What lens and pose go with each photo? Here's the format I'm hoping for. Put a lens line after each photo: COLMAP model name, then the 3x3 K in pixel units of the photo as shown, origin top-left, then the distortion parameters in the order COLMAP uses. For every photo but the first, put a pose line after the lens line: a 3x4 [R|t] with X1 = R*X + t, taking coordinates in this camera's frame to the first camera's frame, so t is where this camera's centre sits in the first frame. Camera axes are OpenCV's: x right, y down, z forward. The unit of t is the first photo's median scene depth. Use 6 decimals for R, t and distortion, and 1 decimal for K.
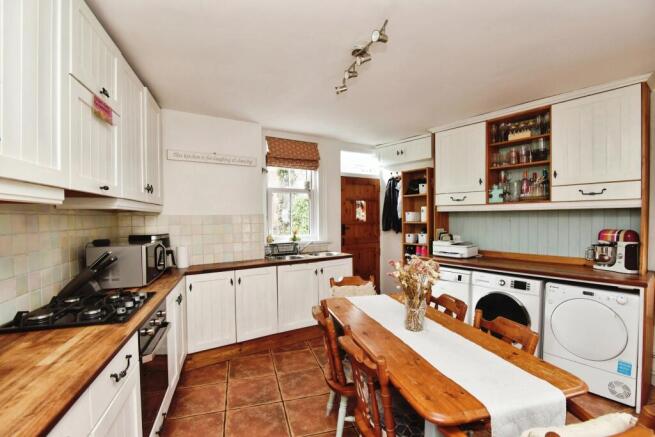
lens RADIAL K [[305.7, 0, 327.5], [0, 305.7, 218.5], [0, 0, 1]] dist [-0.001555, -0.009537]
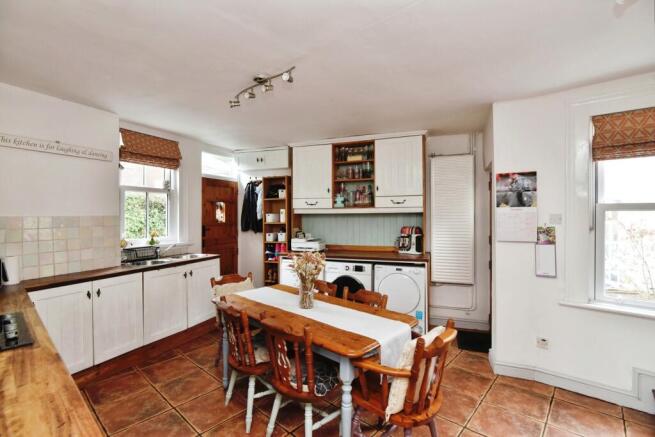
lens RADIAL K [[302.5, 0, 327.9], [0, 302.5, 207.9], [0, 0, 1]] dist [-0.000663, -0.007499]
pose [[0.849638, 0.016181, 0.527117, -0.174667], [0.002414, 0.999399, -0.034569, -0.005038], [-0.527360, 0.030644, 0.849089, -0.070868]]
